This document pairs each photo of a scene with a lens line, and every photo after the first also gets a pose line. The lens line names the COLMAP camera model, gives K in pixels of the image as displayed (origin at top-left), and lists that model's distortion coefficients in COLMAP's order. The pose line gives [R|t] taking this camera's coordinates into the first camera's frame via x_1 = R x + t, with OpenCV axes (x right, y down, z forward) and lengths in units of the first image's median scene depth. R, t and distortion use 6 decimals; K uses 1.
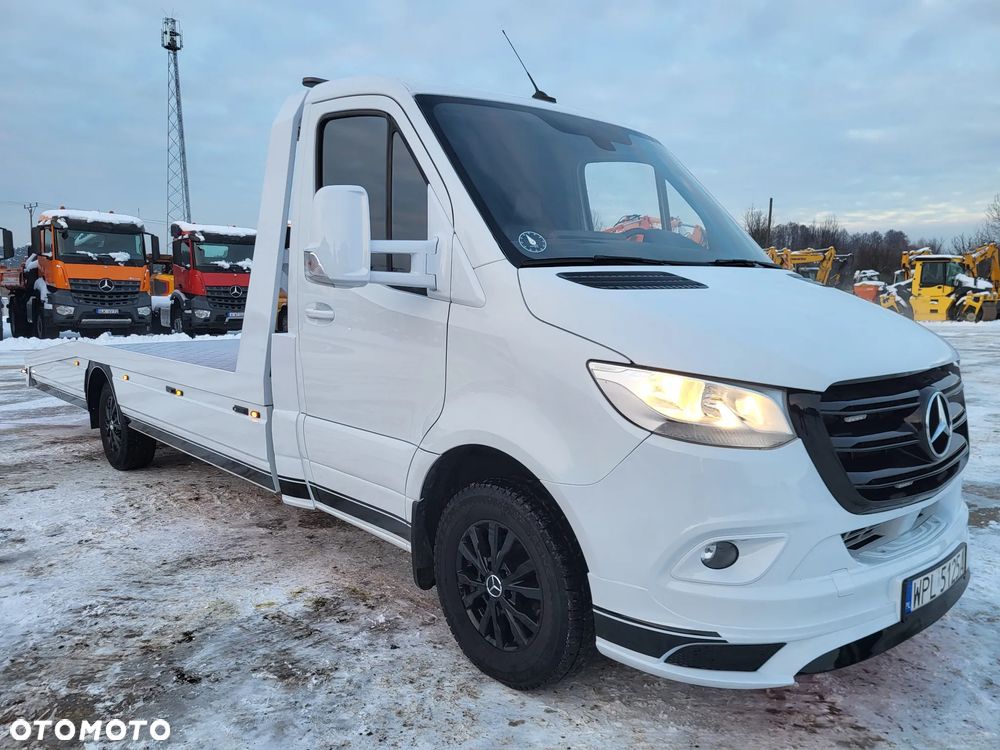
lens RADIAL K [[763.7, 0, 500.0], [0, 763.7, 375.0], [0, 0, 1]] dist [0.077567, -0.059704]
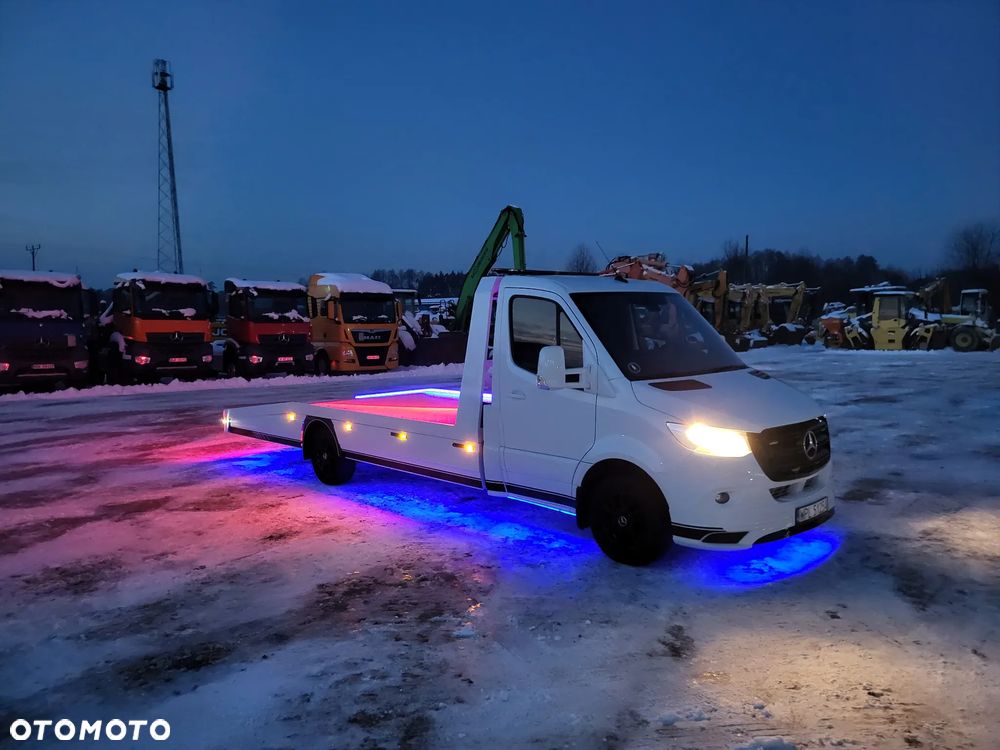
lens RADIAL K [[773.6, 0, 515.5], [0, 773.6, 375.1], [0, 0, 1]] dist [0.071920, -0.050880]
pose [[0.998928, -0.019887, 0.041793, -0.057377], [0.021245, 0.999252, -0.032299, -0.012266], [-0.041119, 0.033152, 0.998604, -0.179519]]
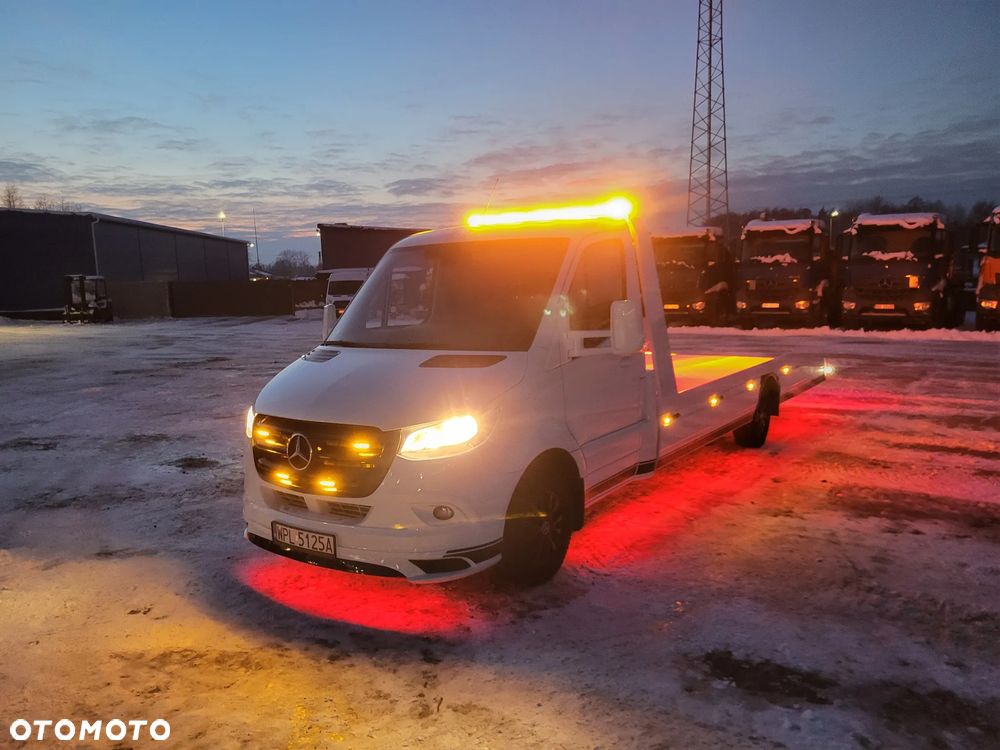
lens RADIAL K [[763.7, 0, 500.0], [0, 763.7, 375.0], [0, 0, 1]] dist [0.077567, -0.059704]
pose [[0.210926, 0.114645, -0.970756, 0.322519], [-0.077145, 0.991953, 0.100387, -0.044335], [0.974453, 0.053715, 0.218073, 0.148368]]
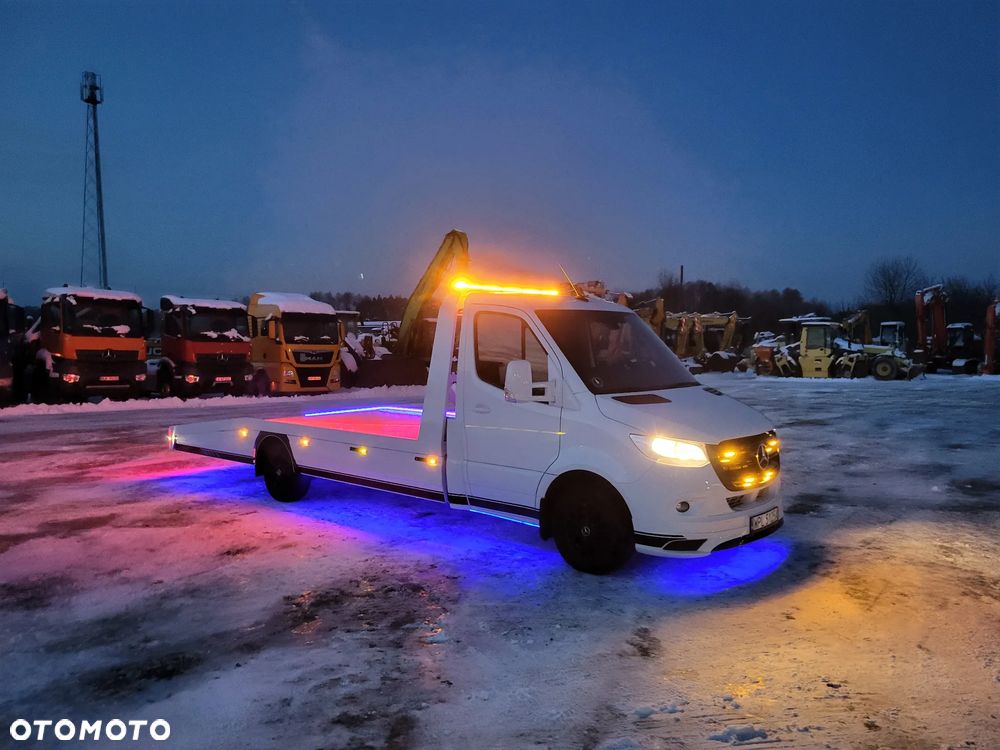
lens RADIAL K [[773.6, 0, 515.5], [0, 773.6, 375.1], [0, 0, 1]] dist [0.071920, -0.050880]
pose [[0.992326, -0.006967, 0.123457, -0.070925], [0.014971, 0.997836, -0.064020, -0.006896], [-0.122743, 0.065377, 0.990283, -0.186413]]
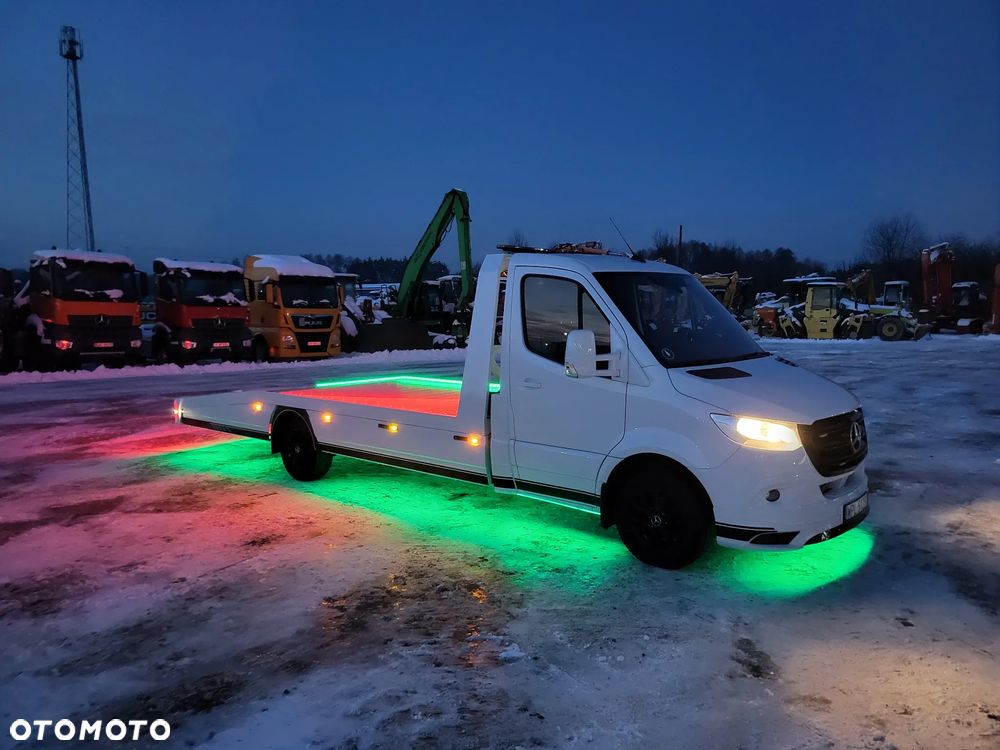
lens RADIAL K [[767.9, 0, 510.8], [0, 767.9, 377.7], [0, 0, 1]] dist [0.081963, -0.063098]
pose [[0.991292, -0.019604, 0.130213, -0.092864], [0.021194, 0.999717, -0.010838, -0.013749], [-0.129964, 0.013503, 0.991427, -0.143765]]
